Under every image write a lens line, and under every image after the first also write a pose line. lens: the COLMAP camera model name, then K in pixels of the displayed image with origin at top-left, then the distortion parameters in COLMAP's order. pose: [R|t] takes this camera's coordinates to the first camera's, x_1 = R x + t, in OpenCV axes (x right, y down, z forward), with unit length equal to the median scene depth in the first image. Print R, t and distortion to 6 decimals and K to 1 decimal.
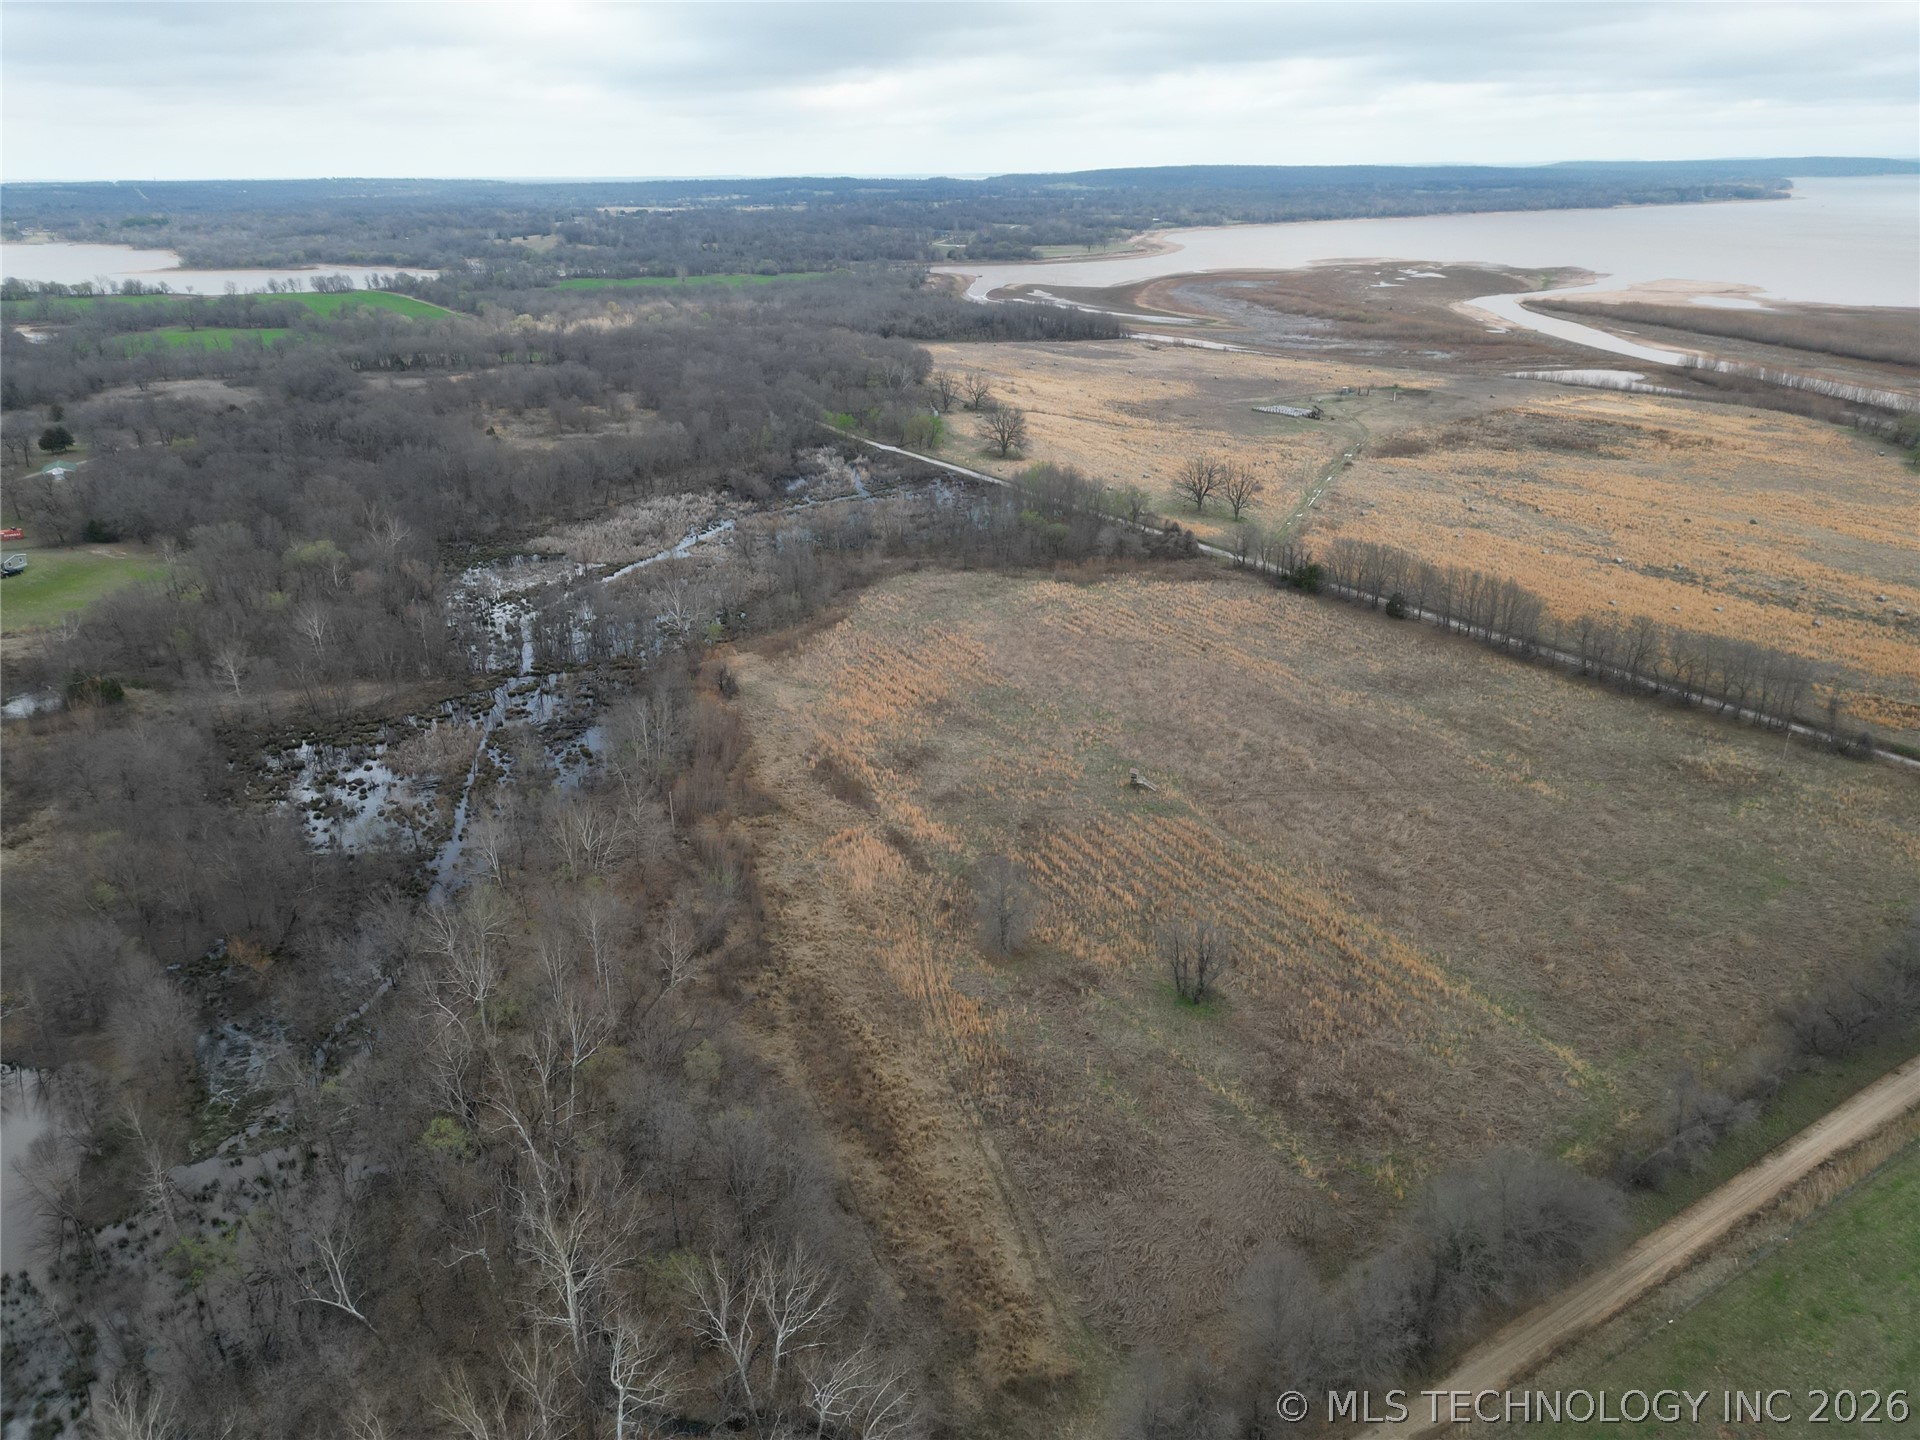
lens RADIAL K [[1337.7, 0, 961.4], [0, 1337.7, 725.1], [0, 0, 1]] dist [0.077628, -0.071179]
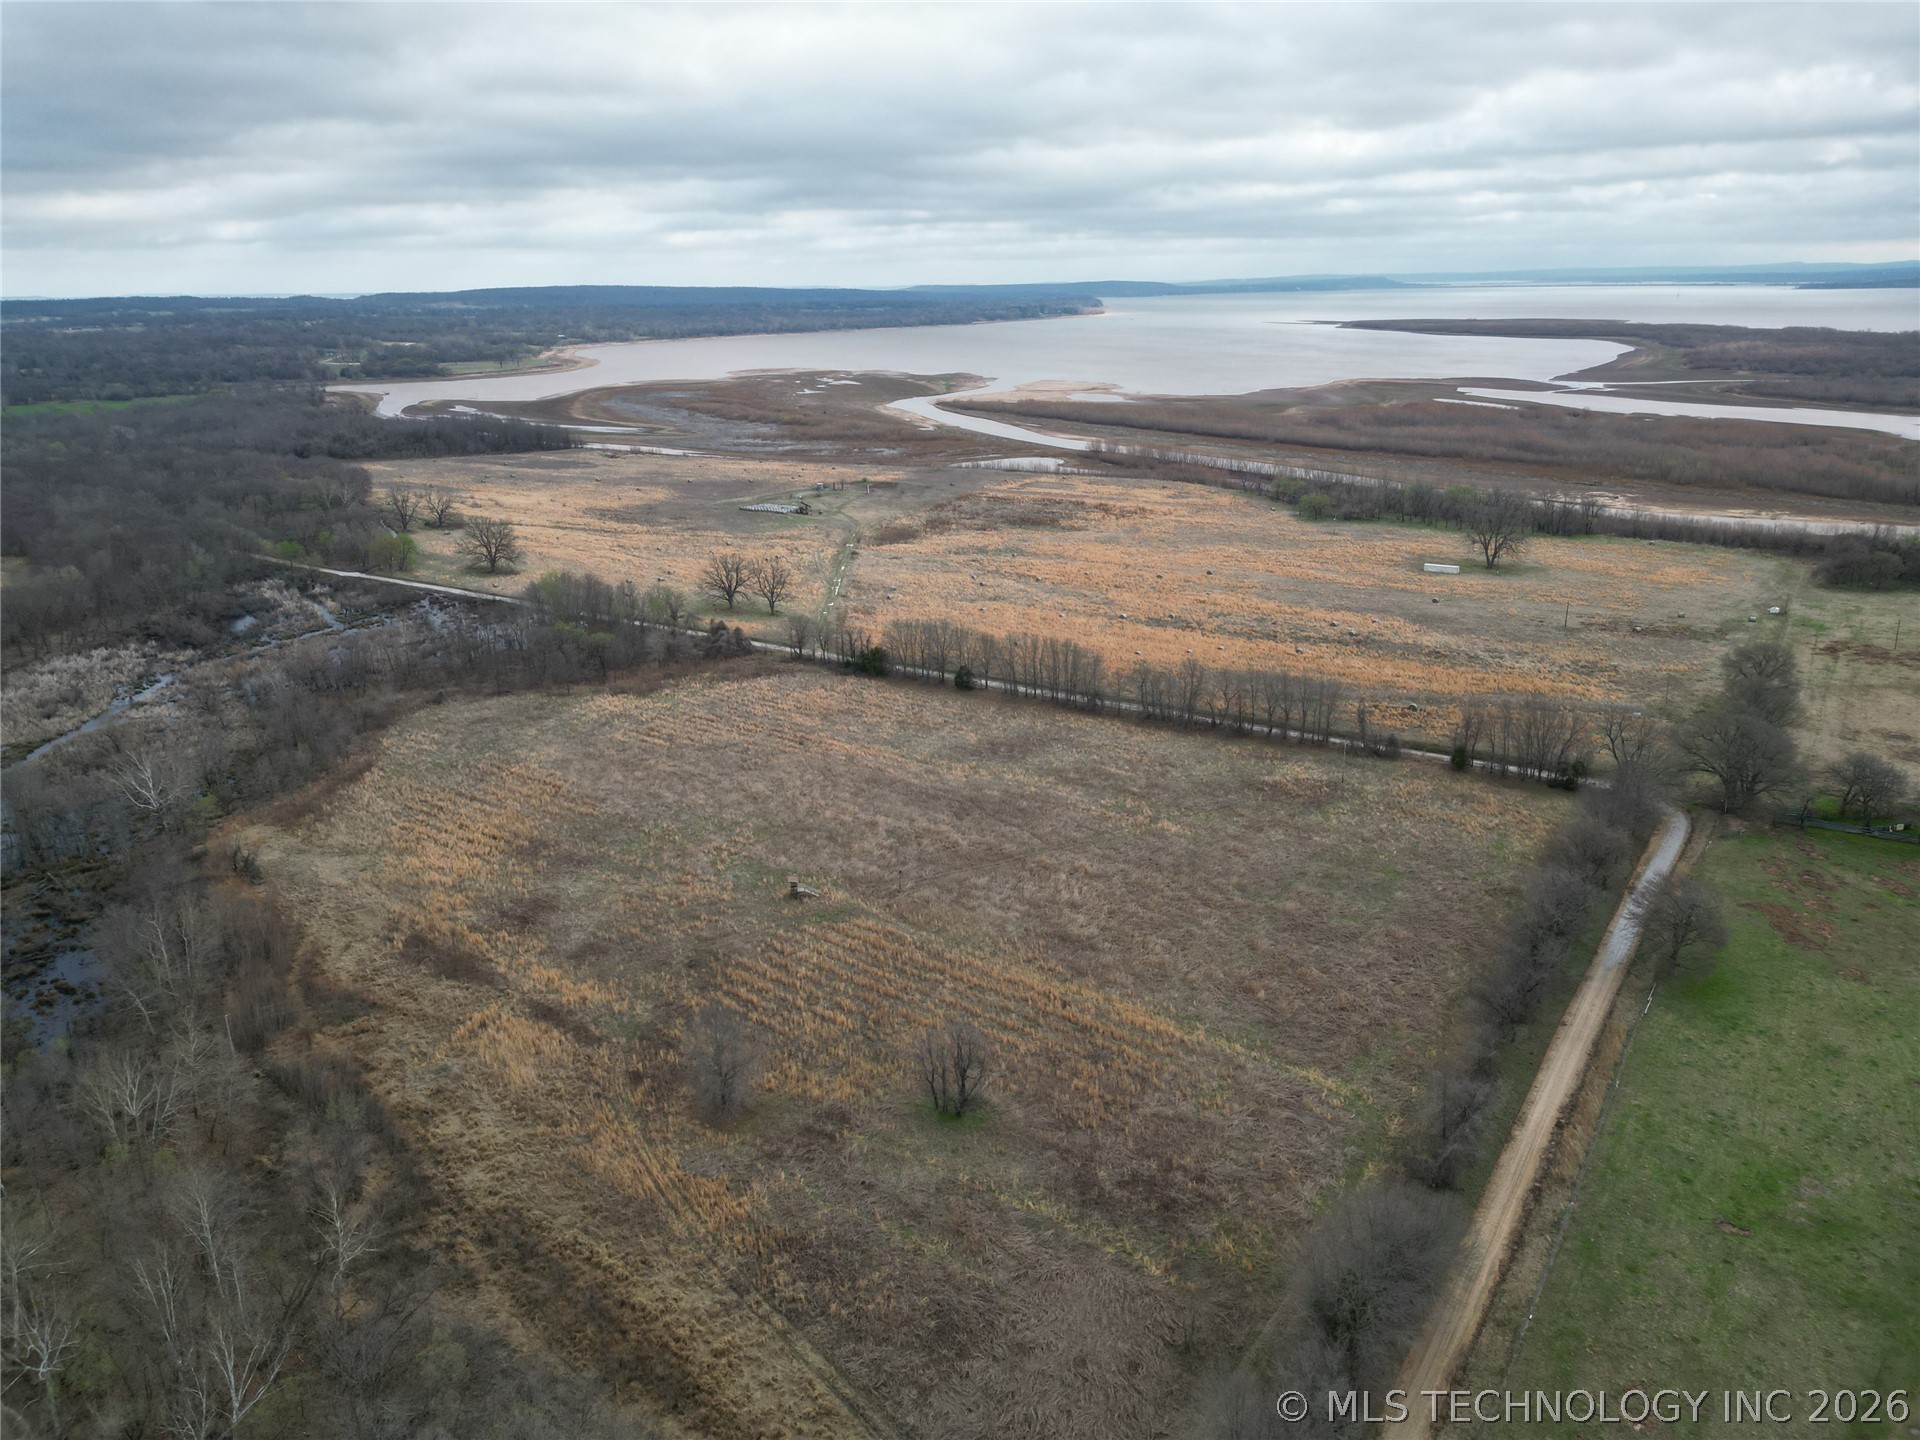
lens RADIAL K [[1337.7, 0, 963.9], [0, 1337.7, 719.4], [0, 0, 1]] dist [0.077628, -0.071179]
pose [[0.911470, -0.130397, 0.390154, -0.097016], [0.162206, 0.985511, -0.049567, -0.008351], [-0.378038, 0.108464, 0.919415, 0.088468]]
